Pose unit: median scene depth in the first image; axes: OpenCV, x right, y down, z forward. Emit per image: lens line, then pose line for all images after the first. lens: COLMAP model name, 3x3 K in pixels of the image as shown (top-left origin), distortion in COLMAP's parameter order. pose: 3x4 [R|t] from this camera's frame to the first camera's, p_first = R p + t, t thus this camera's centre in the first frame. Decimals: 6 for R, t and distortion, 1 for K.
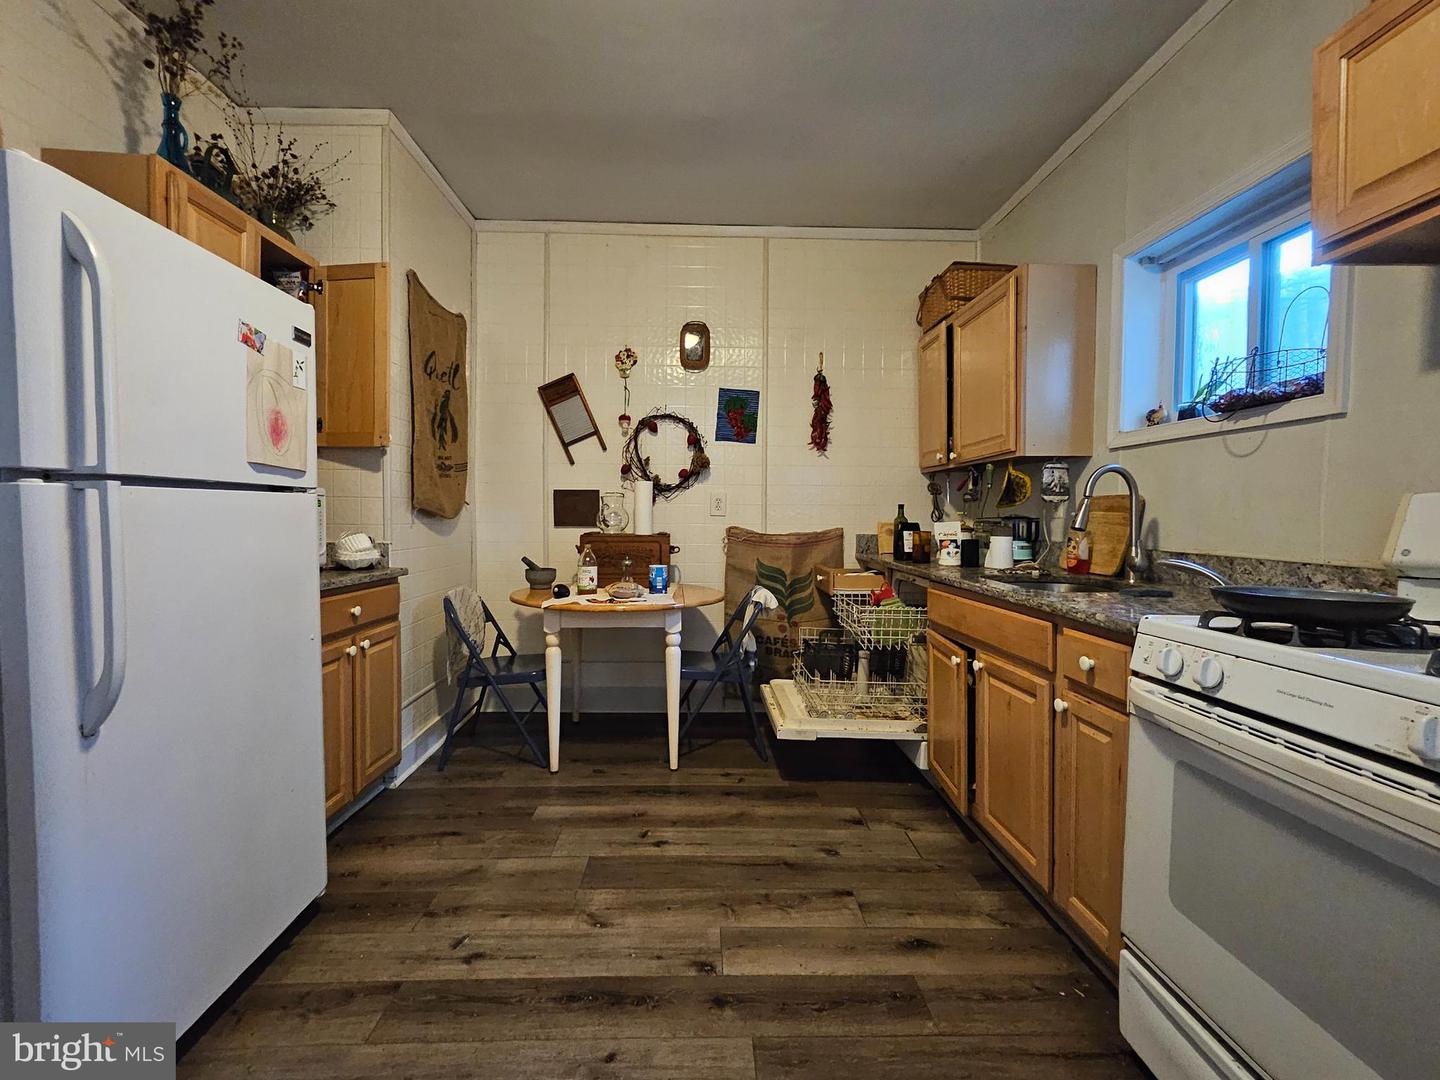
lens RADIAL K [[626.6, 0, 707.4], [0, 626.6, 537.7], [0, 0, 1]] dist [-0.001983, -0.000192]
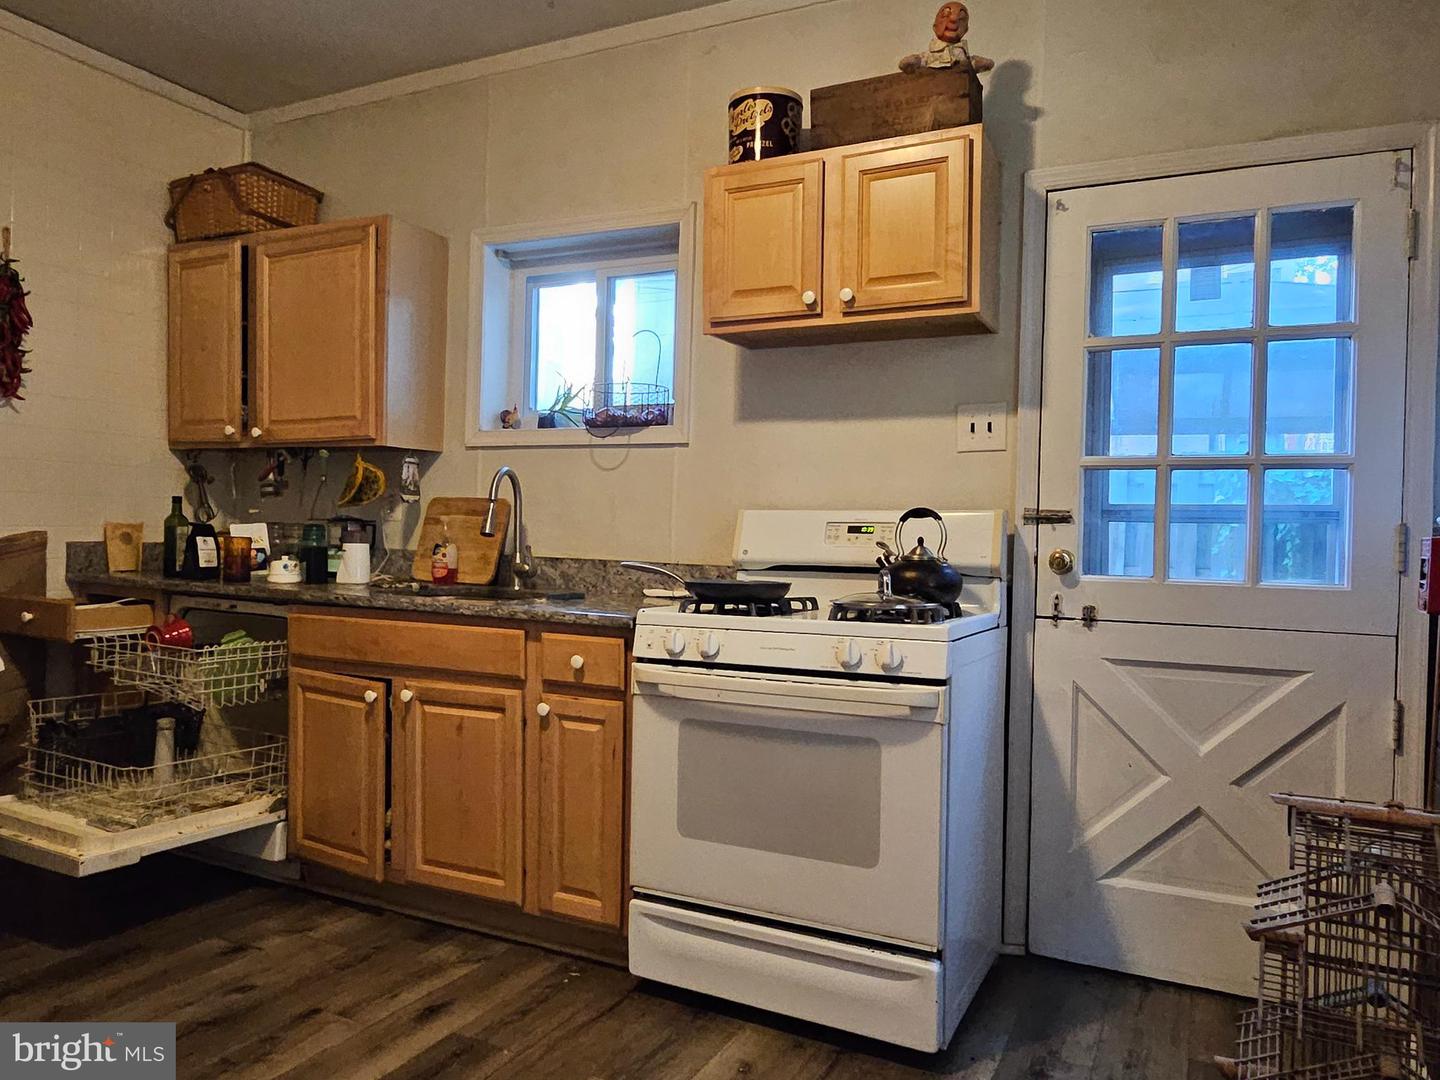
lens RADIAL K [[1058.1, 0, 662.3], [0, 1058.1, 545.3], [0, 0, 1]] dist [0.002841, 0.002031]
pose [[0.493313, -0.010627, 0.869787, -0.534412], [0.009828, 0.999930, 0.006643, -0.004646], [-0.869796, 0.005271, 0.493383, -0.009204]]
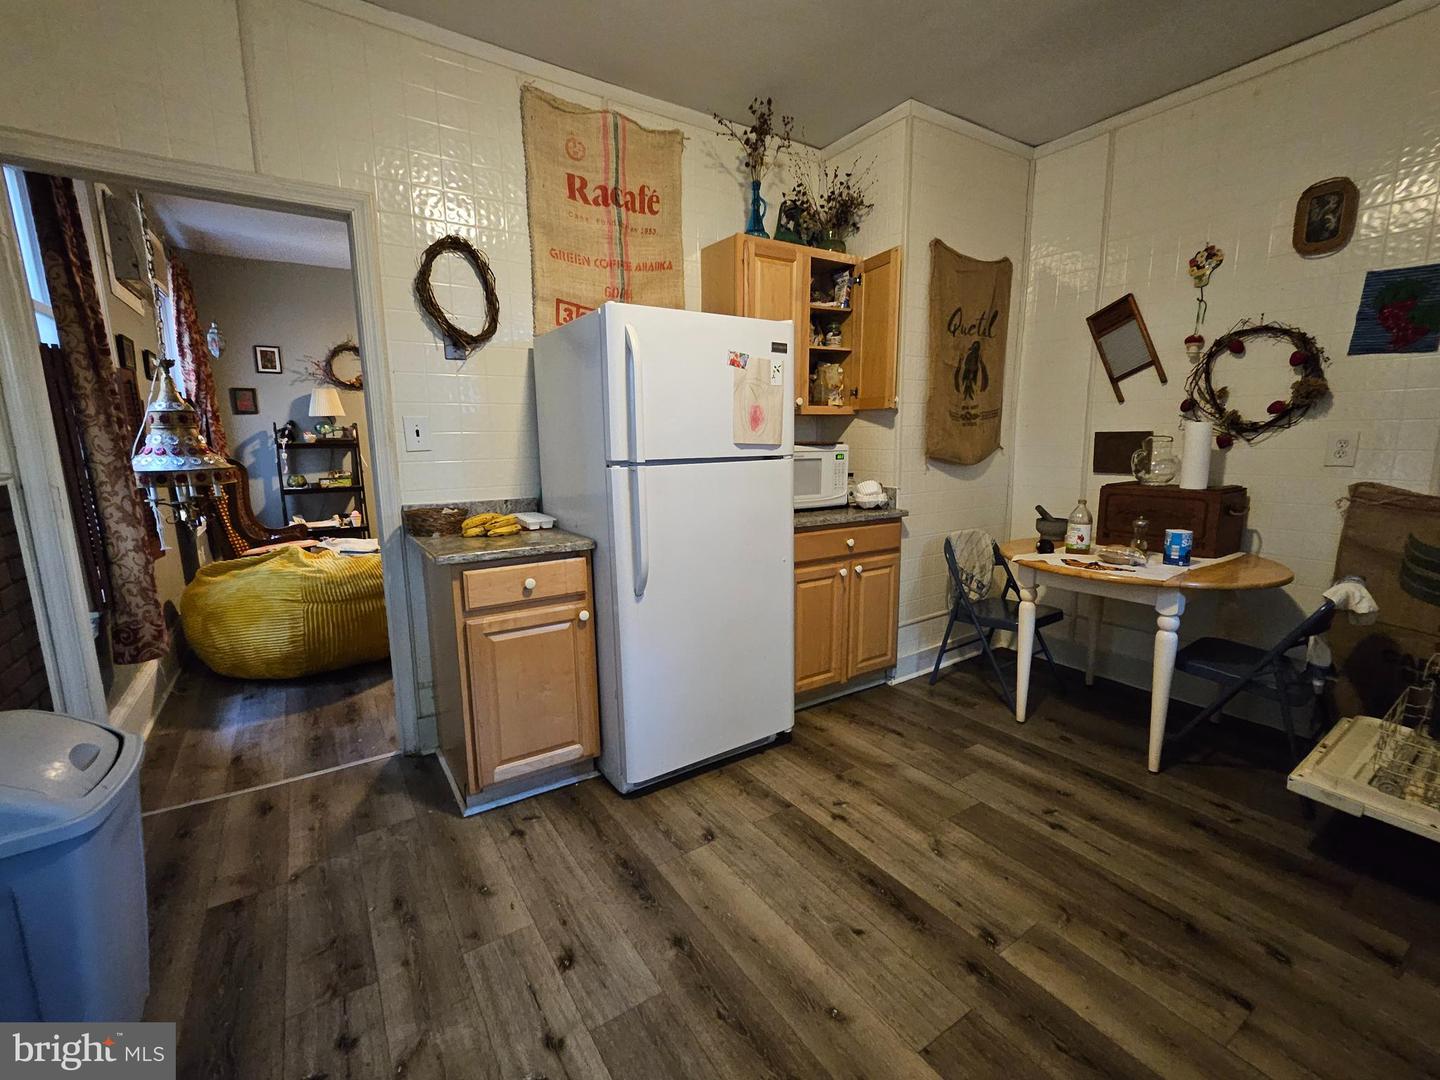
lens RADIAL K [[615.9, 0, 720.1], [0, 615.9, 538.4], [0, 0, 1]] dist [-0.003753, -0.000298]
pose [[0.534102, 0.123938, -0.836286, 0.338597], [-0.013620, 0.990329, 0.138069, -0.059623], [0.845310, -0.062352, 0.530625, 0.089743]]
